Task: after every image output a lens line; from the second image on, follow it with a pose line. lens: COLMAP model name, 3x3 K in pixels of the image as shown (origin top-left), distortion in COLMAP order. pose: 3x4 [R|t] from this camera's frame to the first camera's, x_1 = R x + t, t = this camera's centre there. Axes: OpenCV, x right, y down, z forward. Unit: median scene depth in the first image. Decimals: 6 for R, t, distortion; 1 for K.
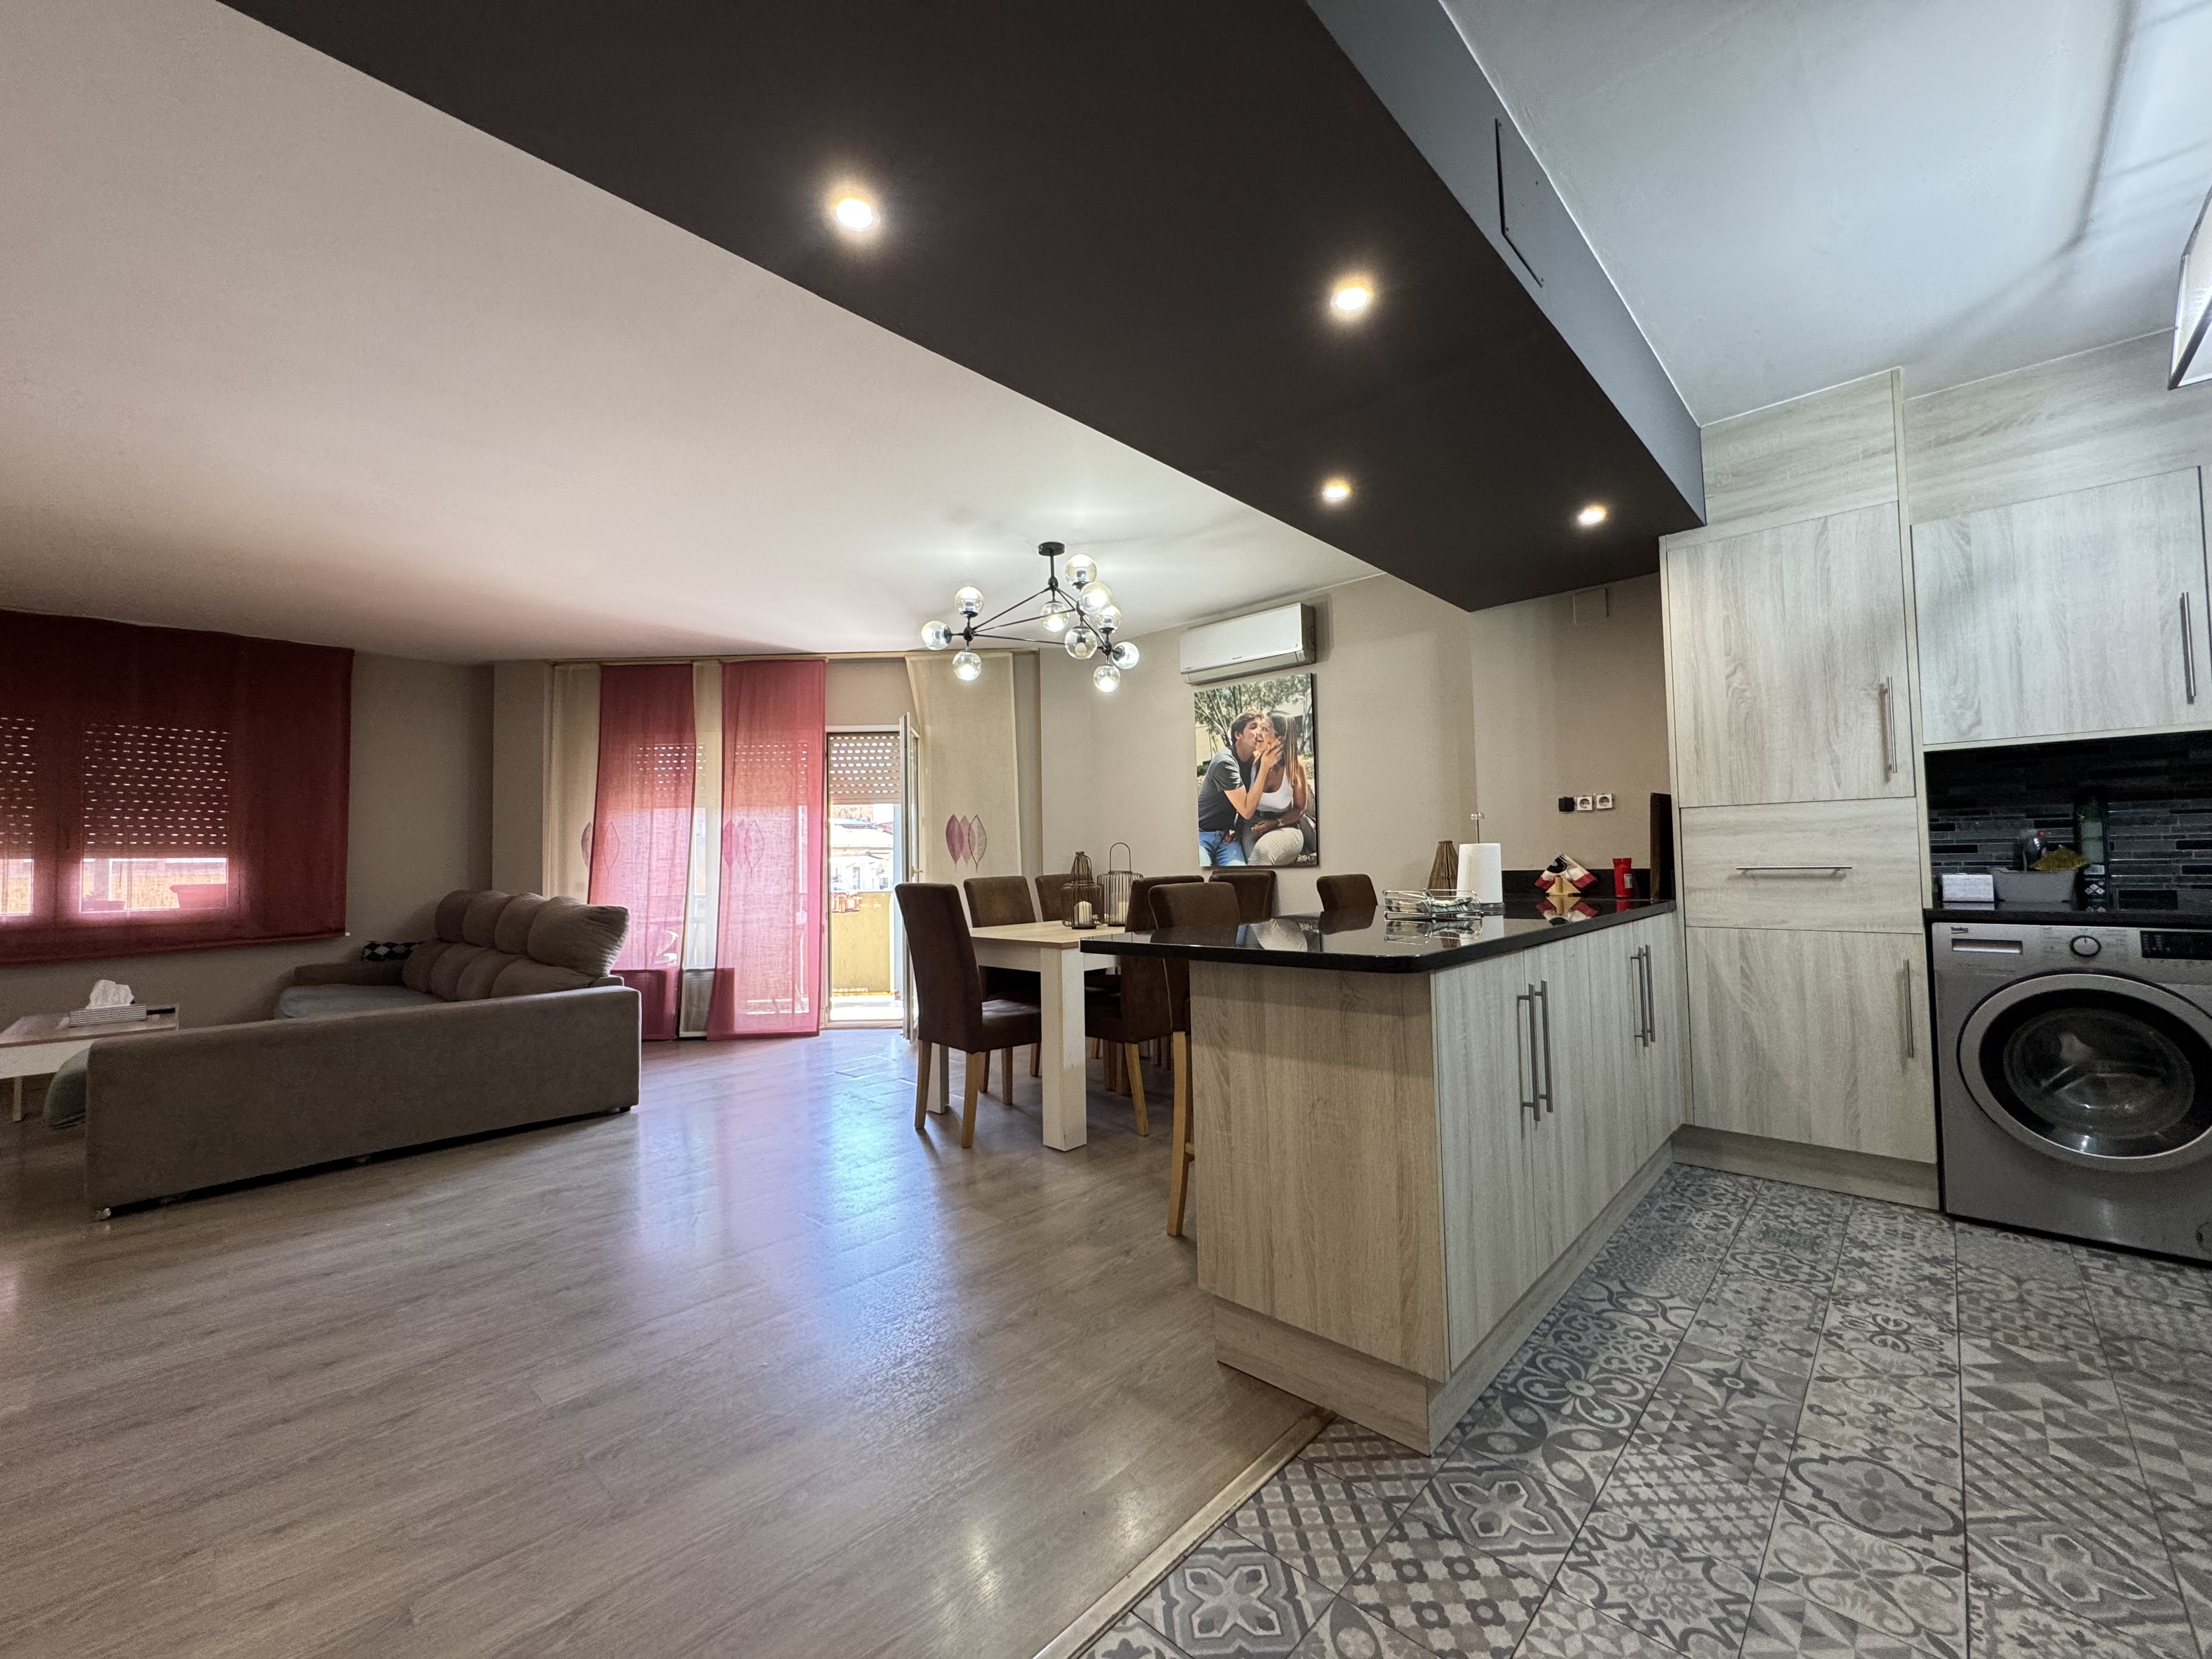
lens RADIAL K [[885.4, 0, 1105.7], [0, 885.4, 829.0], [0, 0, 1]] dist [-0.006438, 0.001902]
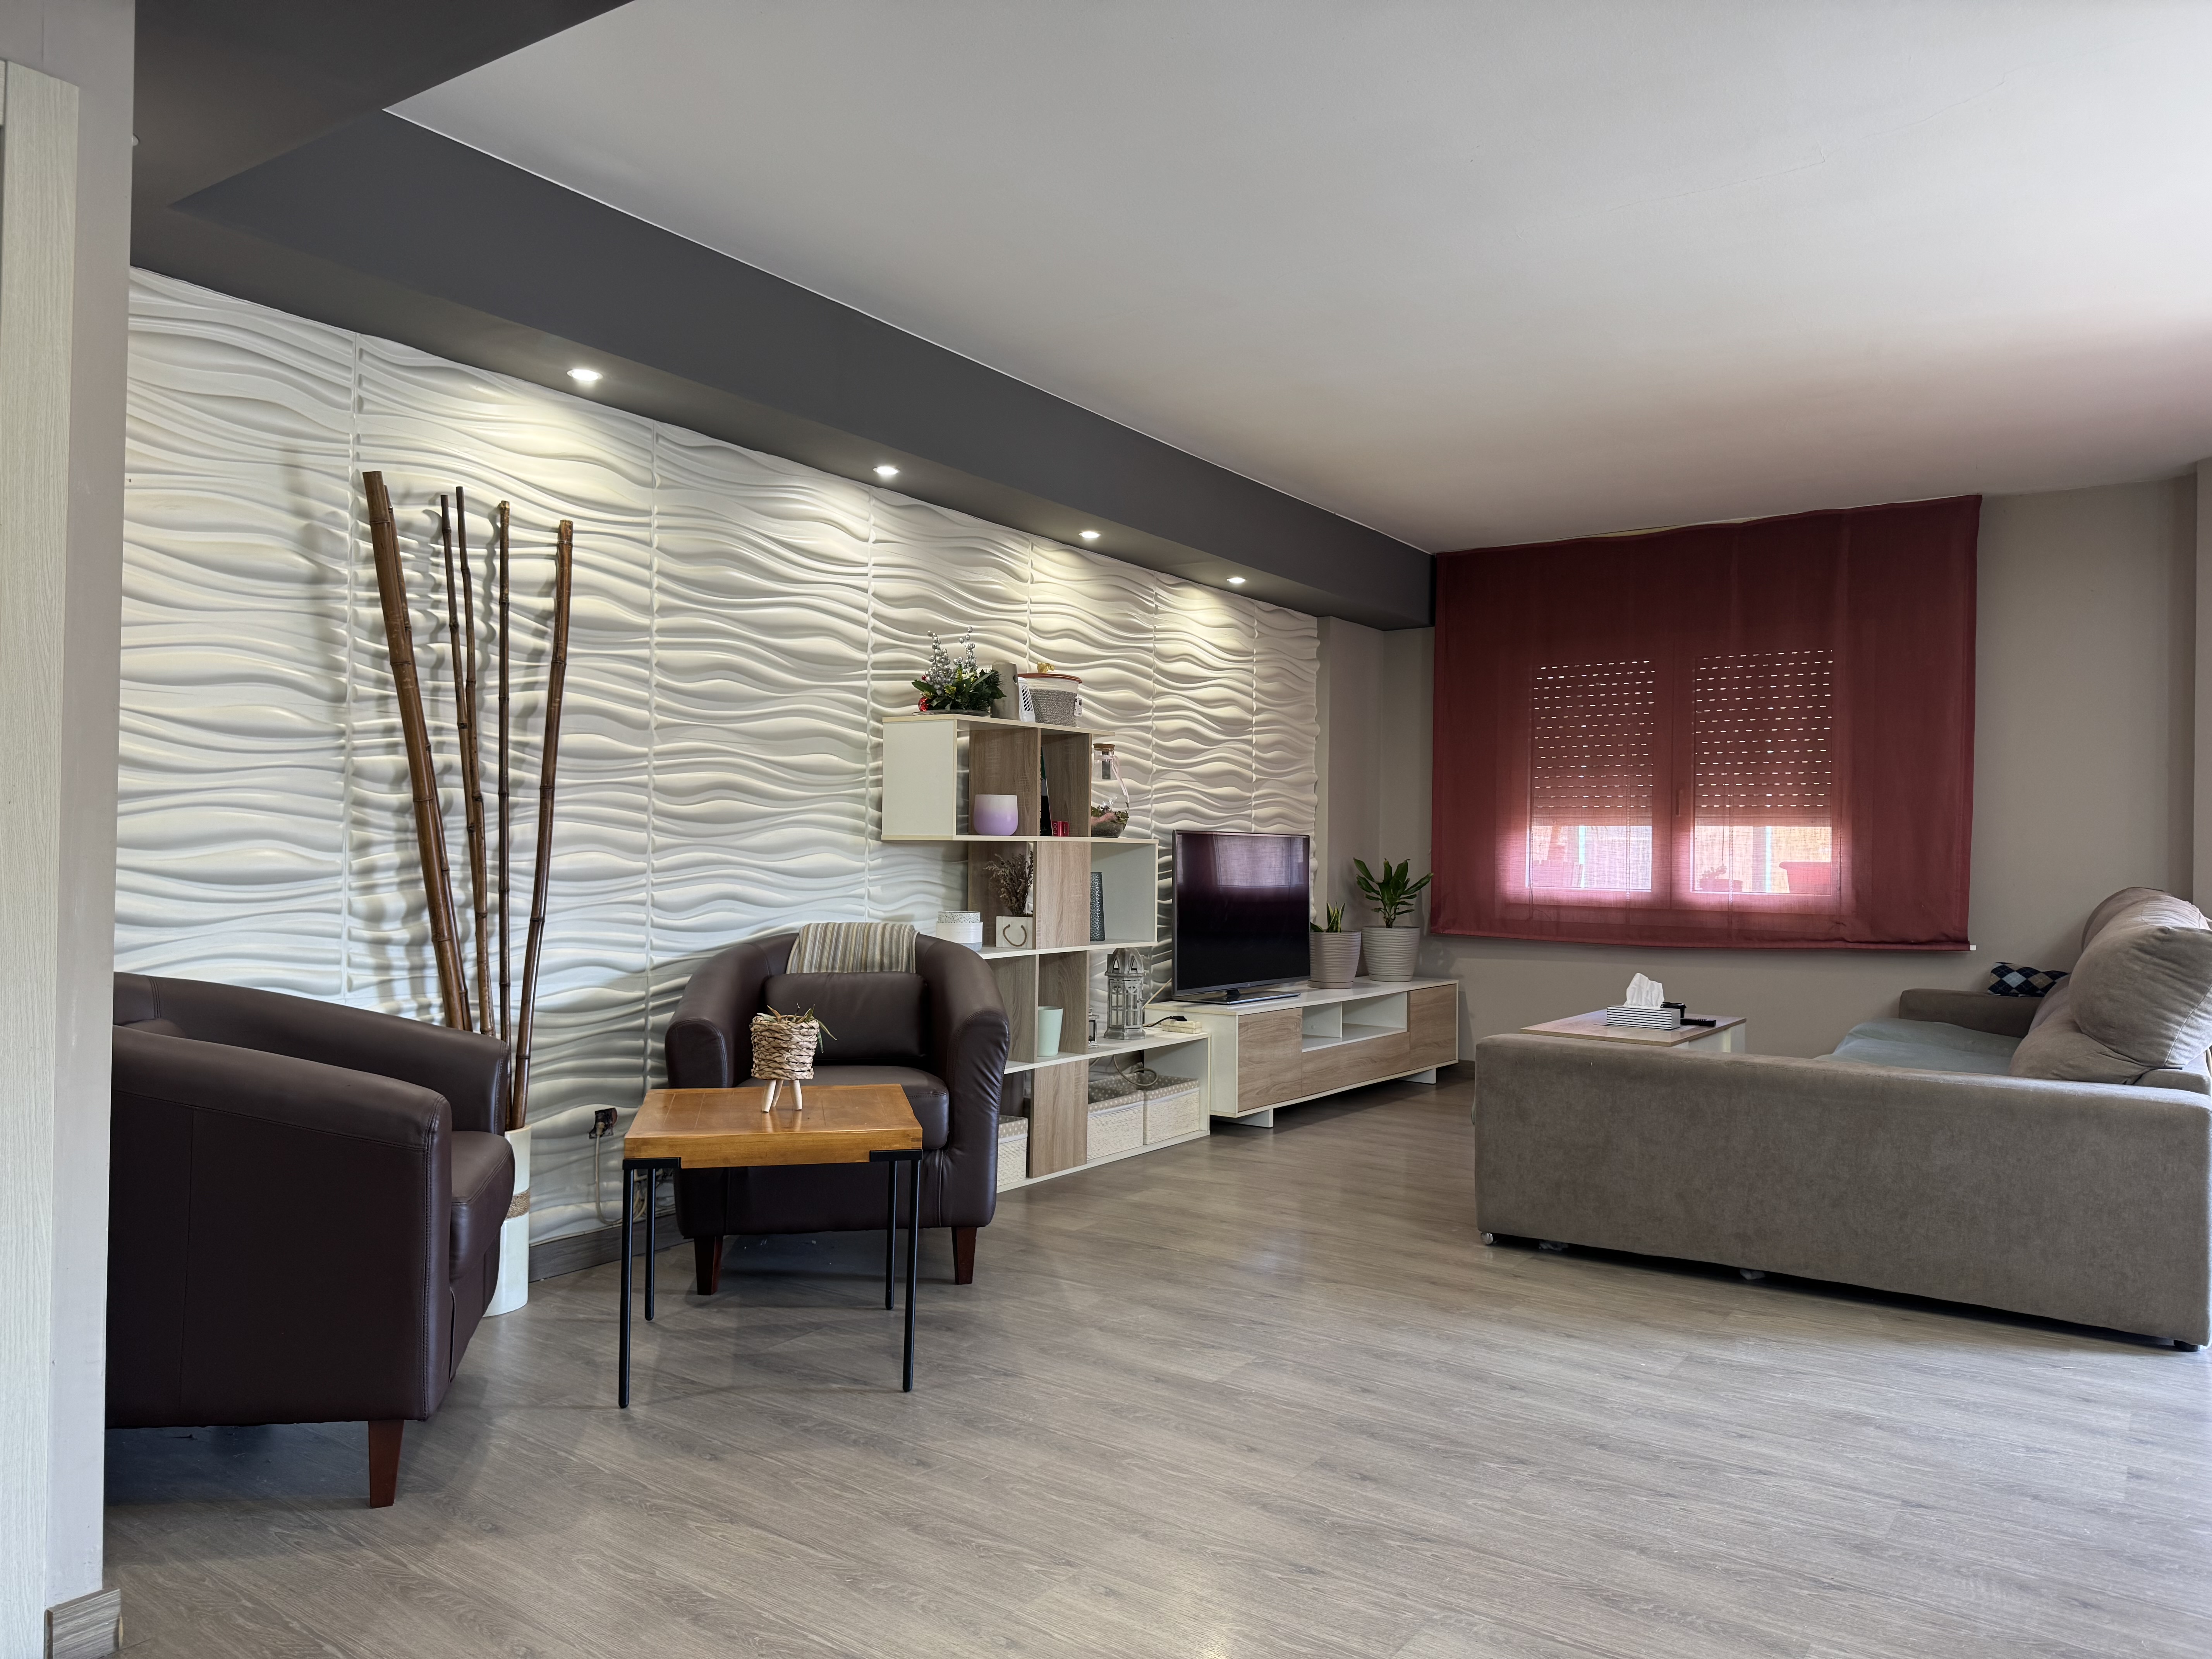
lens RADIAL K [[1552.9, 0, 1105.1], [0, 1552.9, 835.7], [0, 0, 1]] dist [0.076391, -0.105785]
pose [[0.157464, 0.012702, -0.987443, 0.166199], [0.021431, 0.999638, 0.016276, 0.007227], [0.987292, -0.023724, 0.157134, 0.220426]]
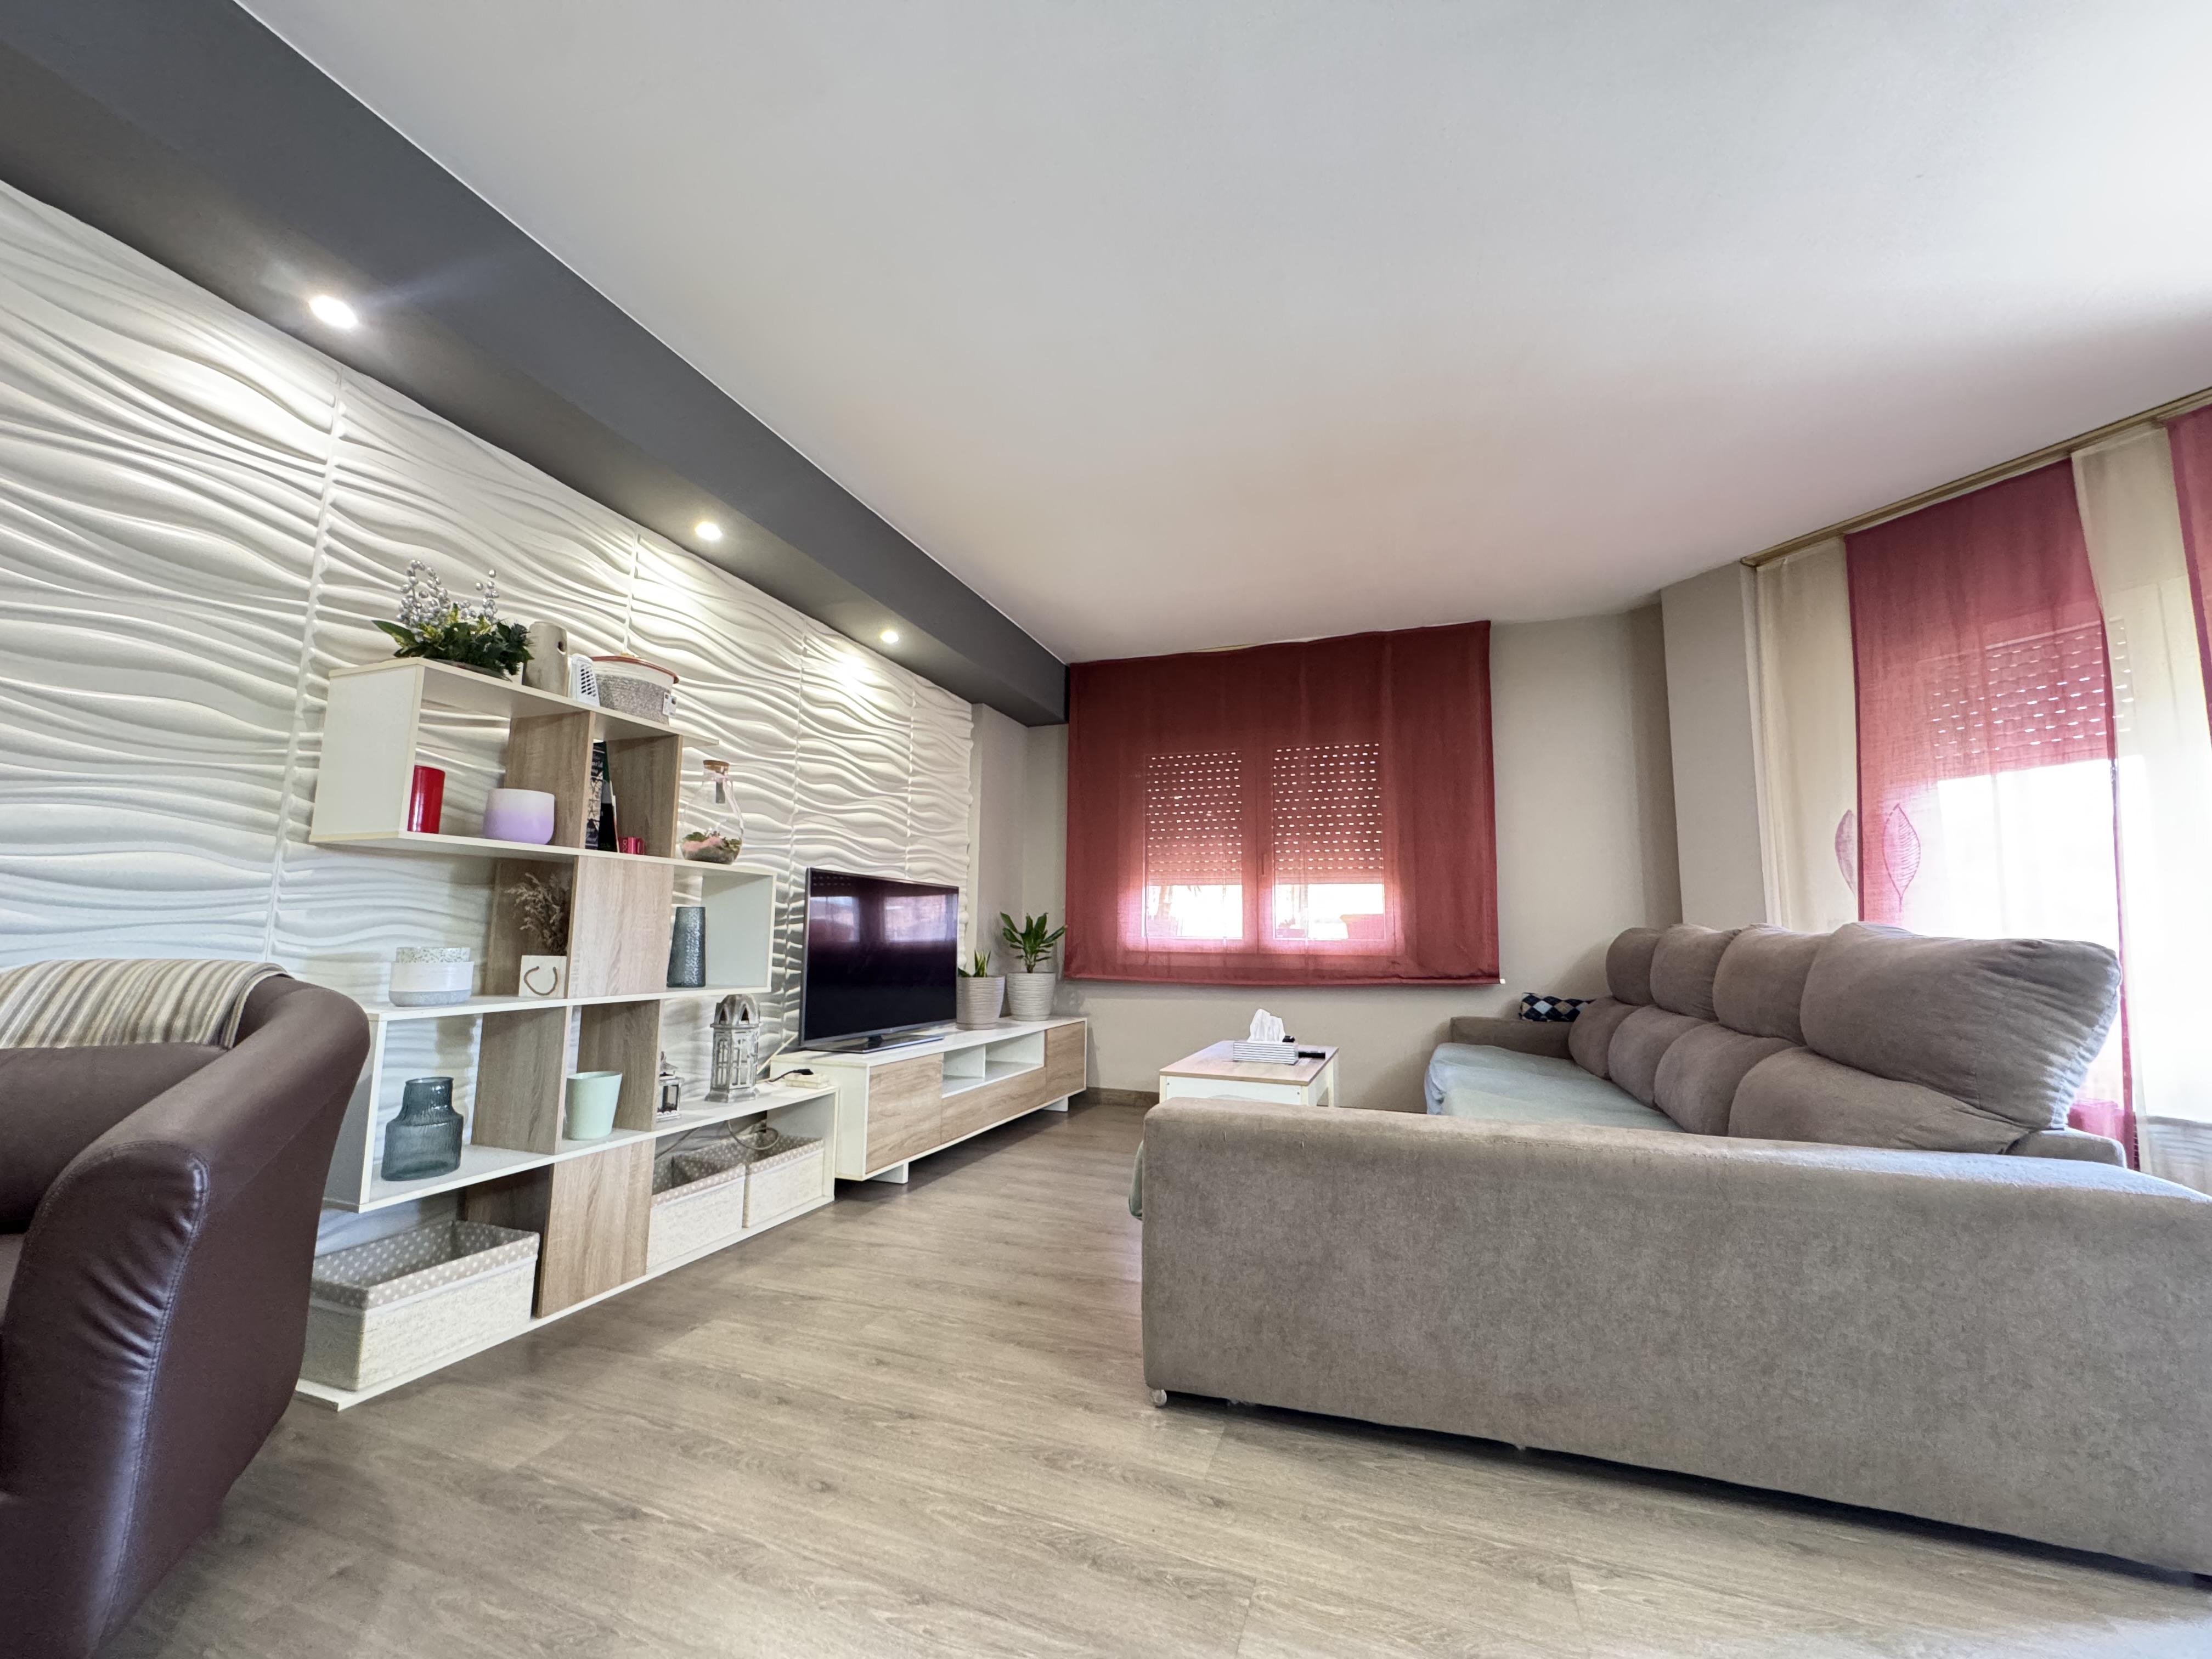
lens RADIAL K [[885.4, 0, 1107.2], [0, 885.4, 827.7], [0, 0, 1]] dist [-0.006438, 0.001902]
pose [[0.413219, -0.089588, -0.906214, -0.308465], [0.014490, 0.995670, -0.091824, 0.054855], [0.910517, 0.024812, 0.412727, 0.385955]]
